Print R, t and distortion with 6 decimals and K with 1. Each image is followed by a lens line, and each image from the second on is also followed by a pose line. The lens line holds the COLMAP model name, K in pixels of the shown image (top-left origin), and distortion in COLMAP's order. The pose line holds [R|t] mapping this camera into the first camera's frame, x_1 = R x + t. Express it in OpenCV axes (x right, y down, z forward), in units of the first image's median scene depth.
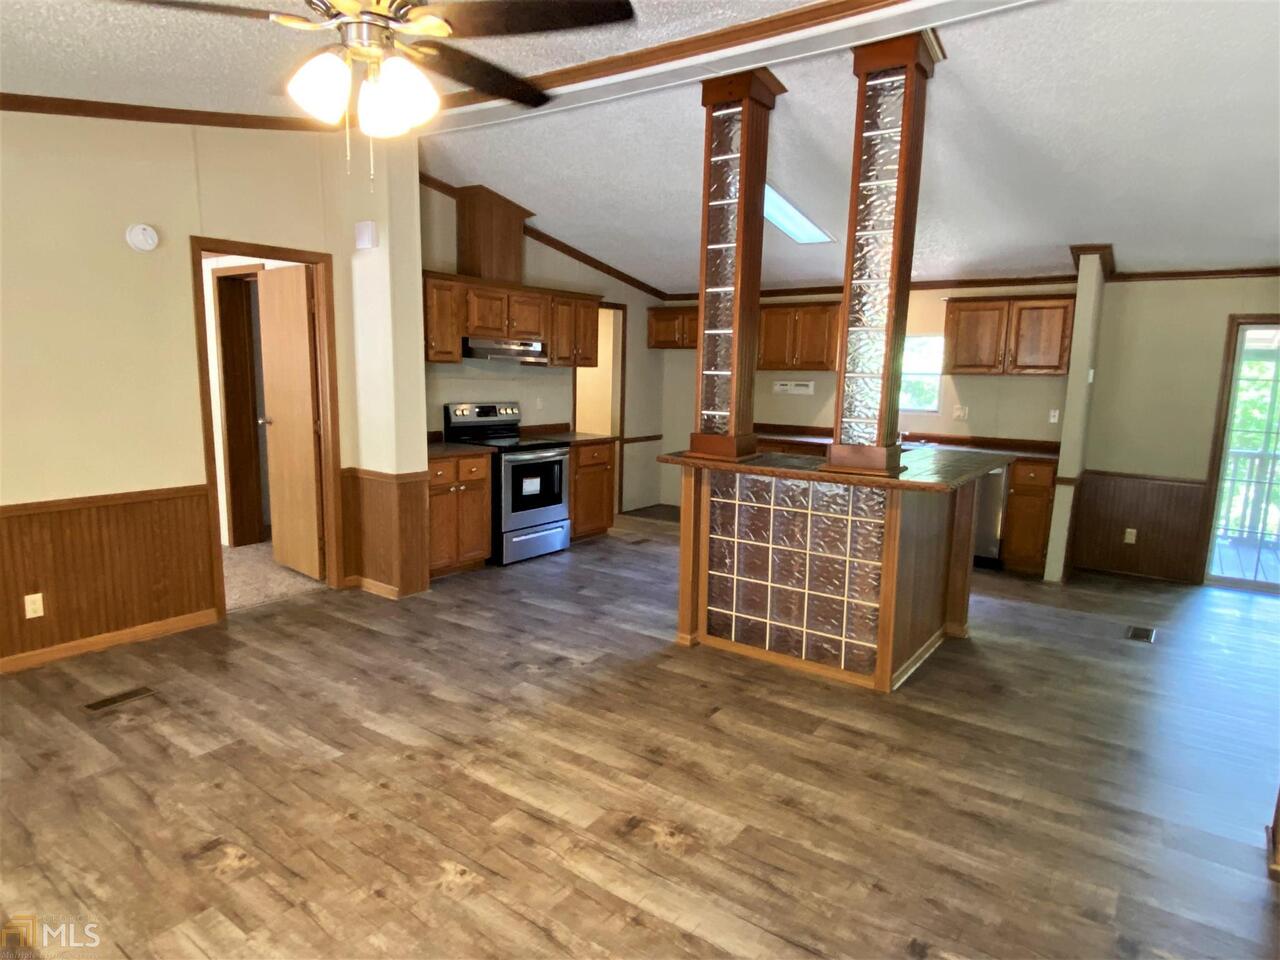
lens RADIAL K [[763.4, 0, 643.0], [0, 763.4, 473.9], [0, 0, 1]] dist [0.019043, -0.003828]
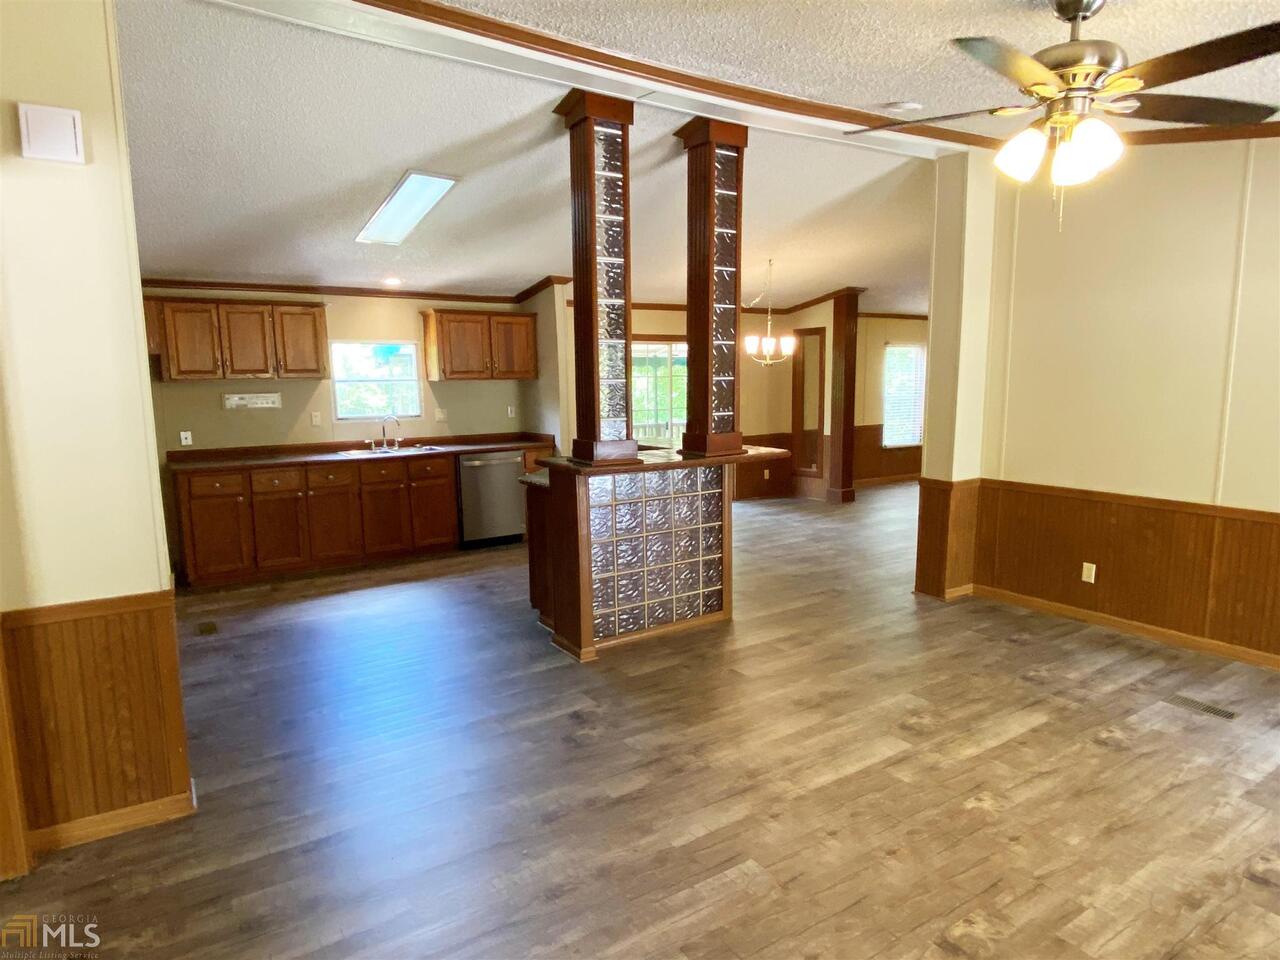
lens RADIAL K [[763.4, 0, 641.0], [0, 763.4, 488.5], [0, 0, 1]] dist [0.019043, -0.003828]
pose [[0.359449, -0.162922, 0.918832, -1.135613], [0.147704, 0.982162, 0.116369, -0.140249], [-0.921401, 0.093887, 0.377101, 0.771236]]
